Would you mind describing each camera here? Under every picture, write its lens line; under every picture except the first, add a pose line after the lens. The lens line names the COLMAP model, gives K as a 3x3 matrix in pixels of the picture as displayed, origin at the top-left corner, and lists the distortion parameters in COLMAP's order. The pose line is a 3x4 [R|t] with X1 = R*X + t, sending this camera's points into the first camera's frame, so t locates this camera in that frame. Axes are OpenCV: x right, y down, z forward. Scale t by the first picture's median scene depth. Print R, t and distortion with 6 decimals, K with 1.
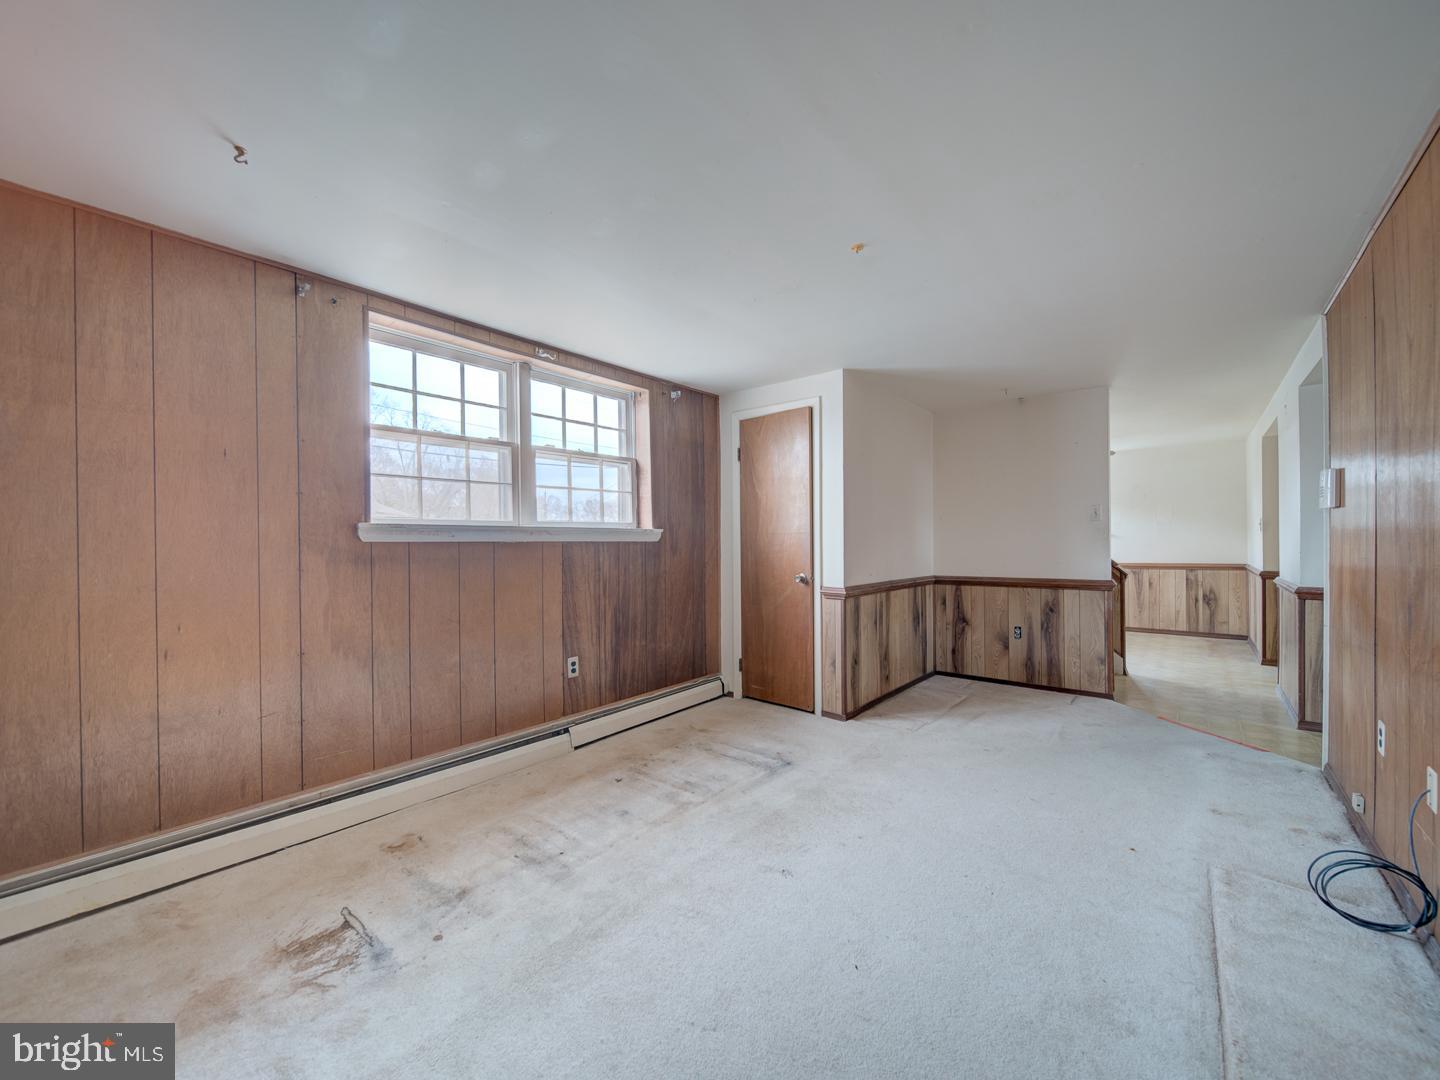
lens RADIAL K [[564.5, 0, 722.4], [0, 564.5, 539.8], [0, 0, 1]] dist [-0.001803, -0.002103]
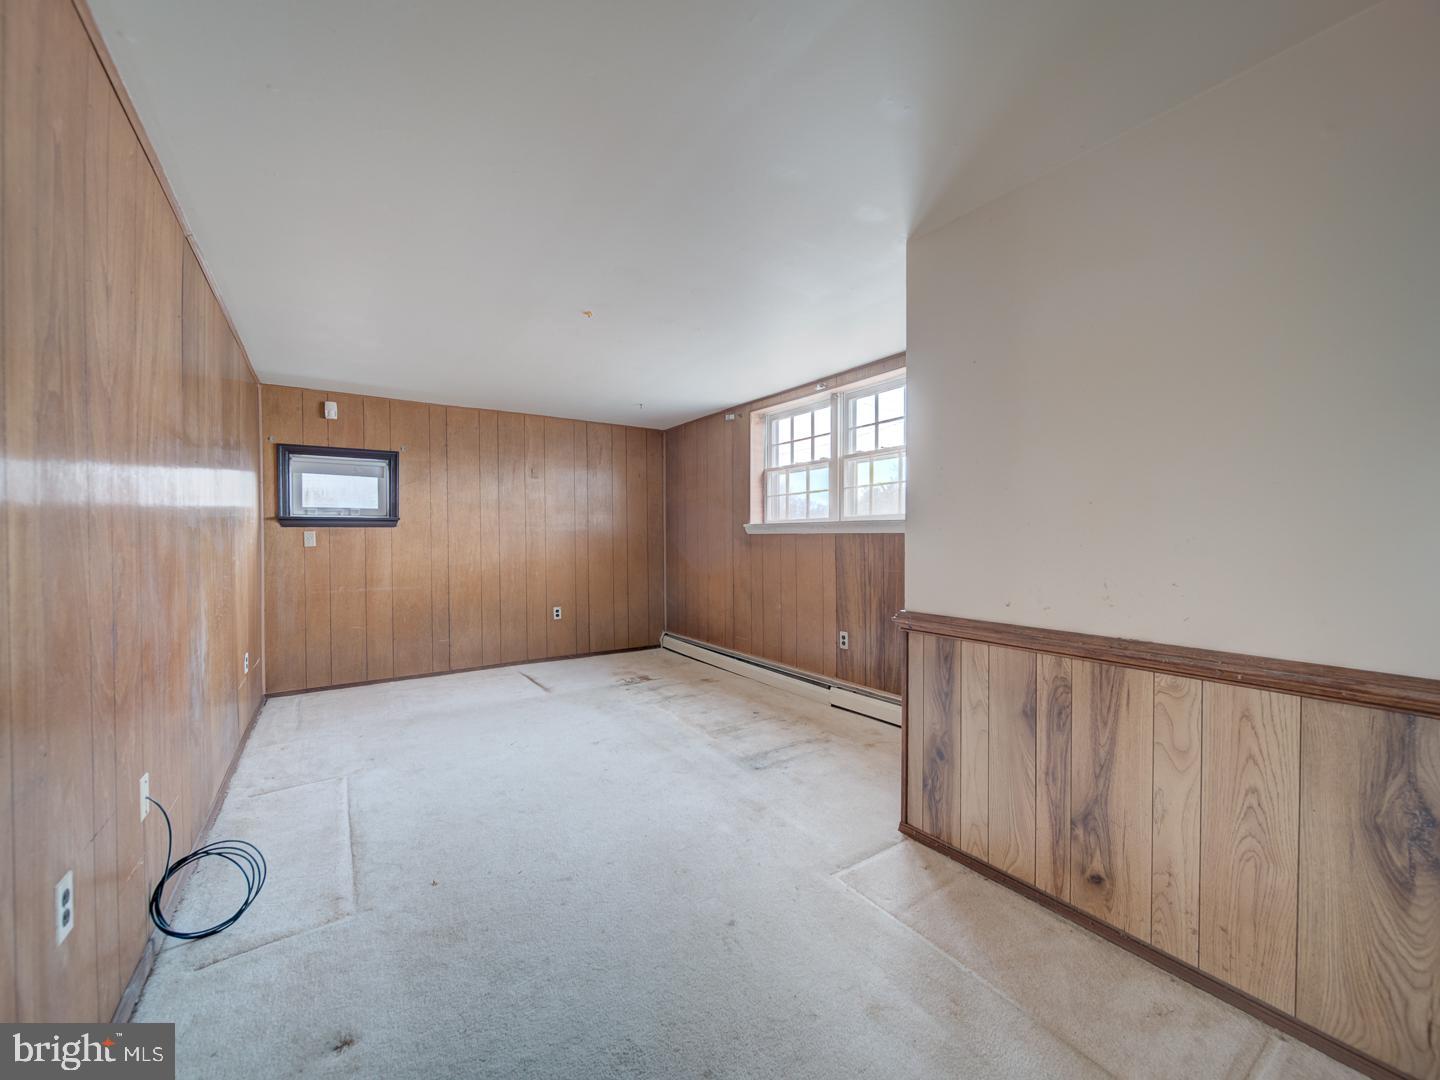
lens RADIAL K [[564.5, 0, 723.7], [0, 564.5, 544.2], [0, 0, 1]] dist [-0.001803, -0.002103]
pose [[-0.275913, 0.019975, -0.960975, 0.920166], [0.009287, 0.999793, 0.018115, 0.001733], [0.961138, -0.003926, -0.276041, 1.072600]]
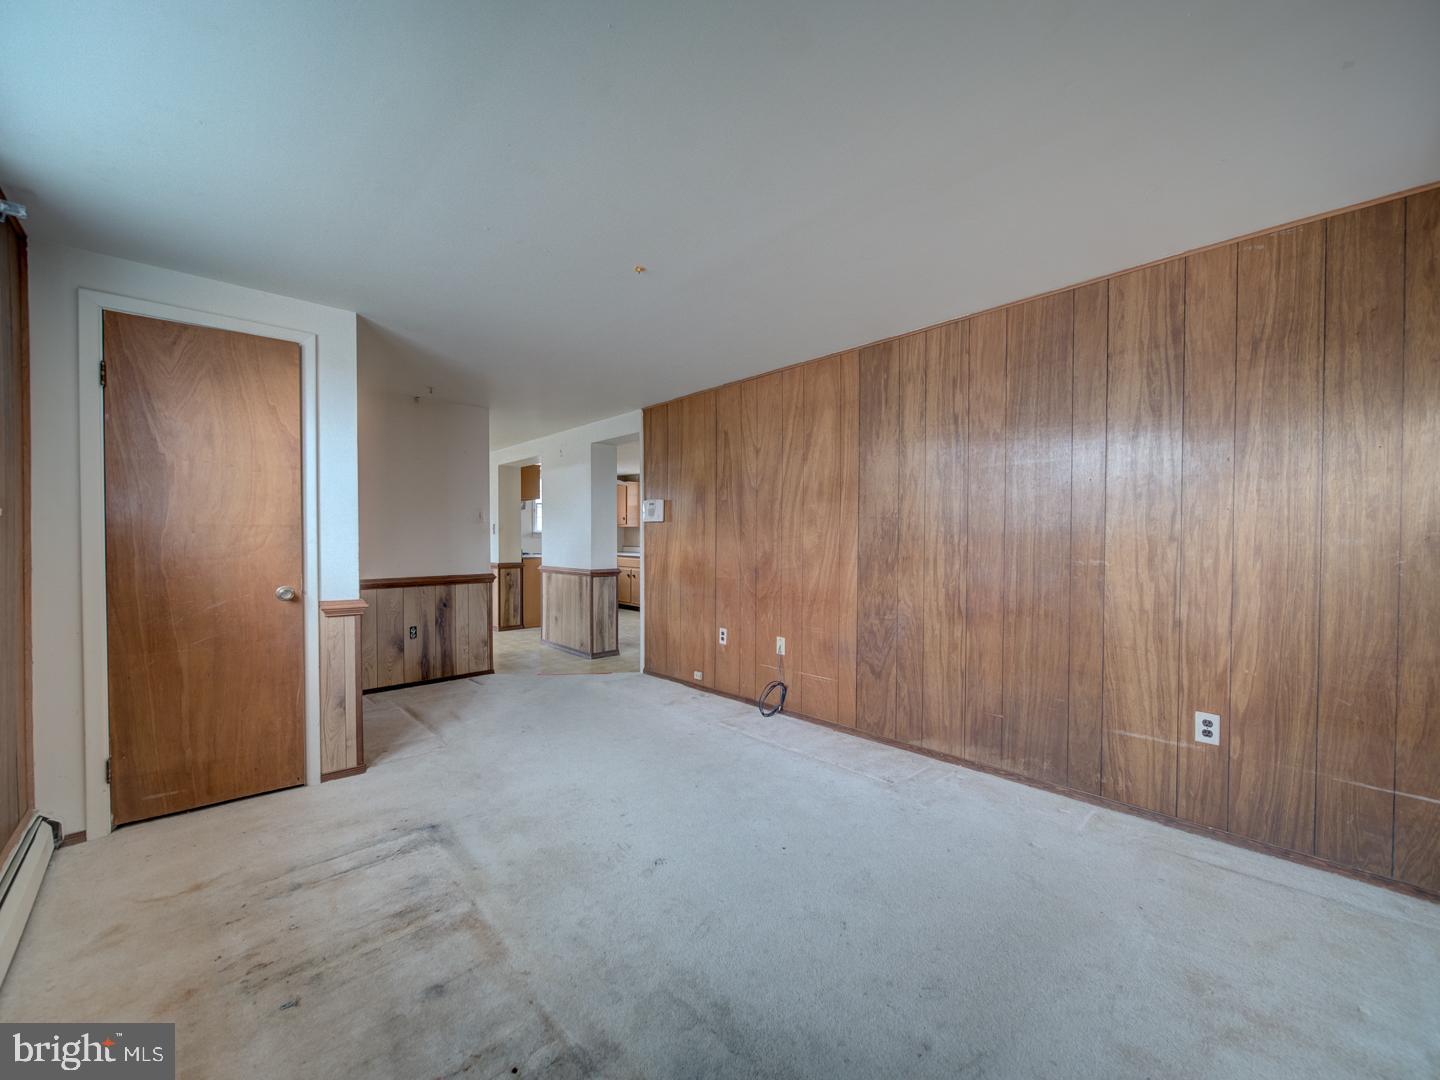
lens RADIAL K [[564.5, 0, 722.5], [0, 564.5, 543.7], [0, 0, 1]] dist [-0.001803, -0.002103]
pose [[0.124695, -0.002649, 0.992192, -0.528445], [-0.001010, 0.999996, 0.002797, 0.006783], [-0.992195, -0.001351, 0.124691, 0.454575]]
